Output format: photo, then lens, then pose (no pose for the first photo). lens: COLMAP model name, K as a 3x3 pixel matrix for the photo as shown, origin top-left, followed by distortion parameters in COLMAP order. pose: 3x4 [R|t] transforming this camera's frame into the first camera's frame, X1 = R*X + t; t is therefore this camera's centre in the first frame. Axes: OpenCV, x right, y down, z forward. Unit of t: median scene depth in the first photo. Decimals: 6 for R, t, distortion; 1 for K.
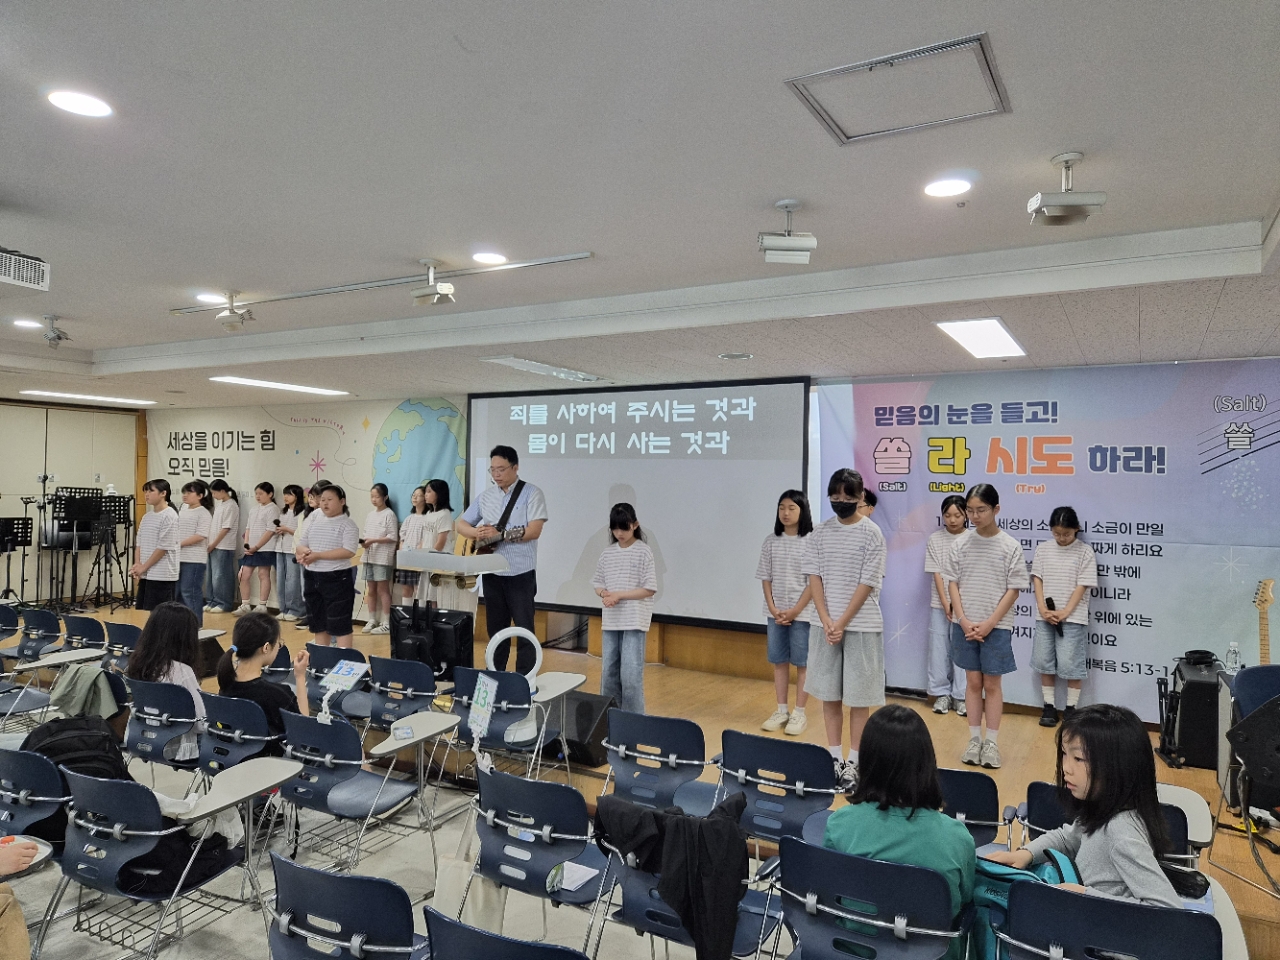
lens RADIAL K [[861.1, 0, 647.2], [0, 861.1, 486.7], [0, 0, 1]] dist [0.063711, -0.052025]
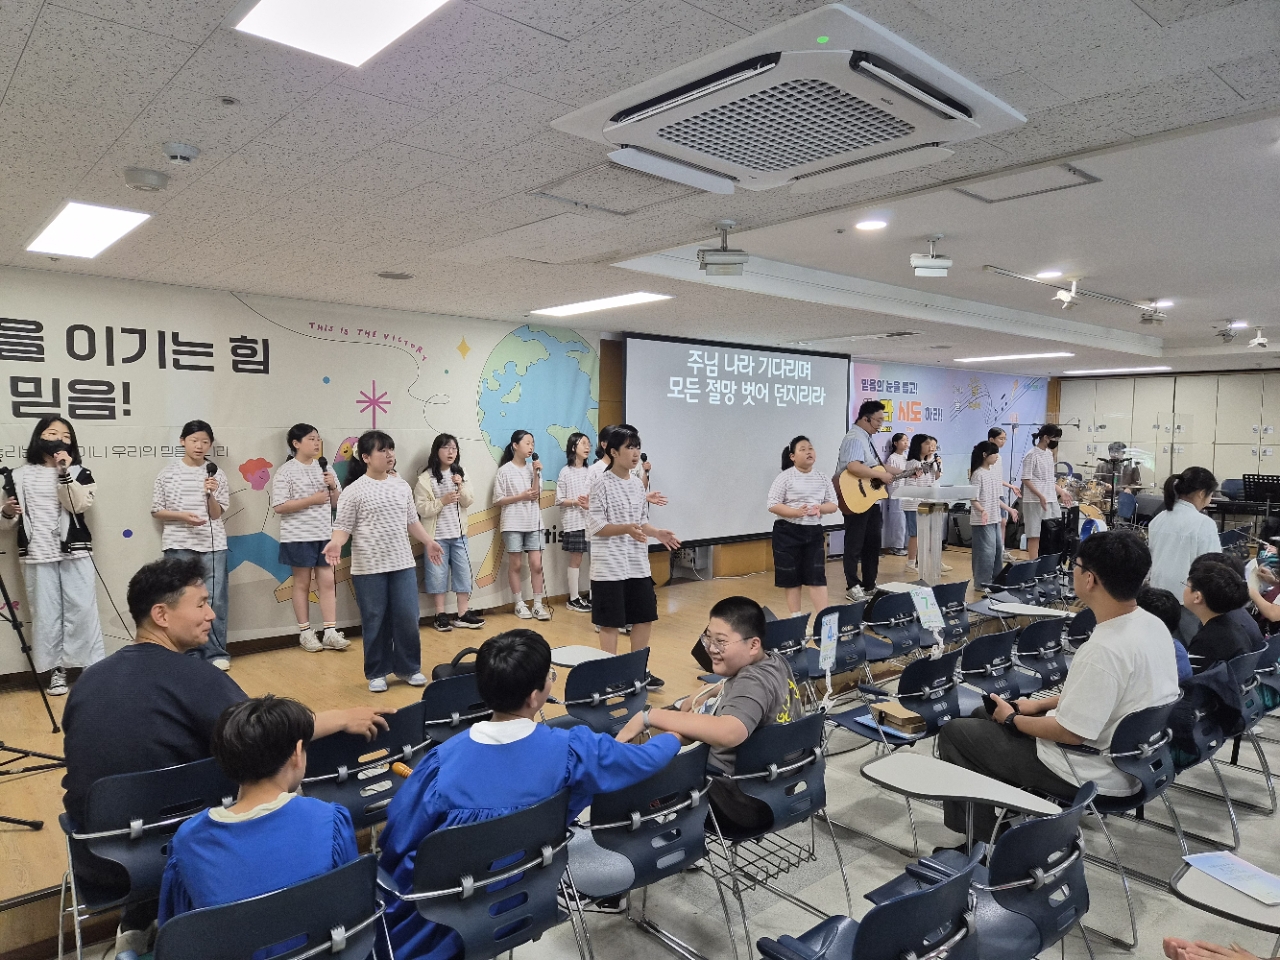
lens RADIAL K [[861.1, 0, 635.3], [0, 861.1, 486.4], [0, 0, 1]] dist [0.063711, -0.052025]
pose [[0.325295, -0.076017, 0.942552, -1.403070], [-0.004162, 0.996639, 0.081815, -0.023797], [-0.945604, -0.030537, 0.323885, 0.894170]]
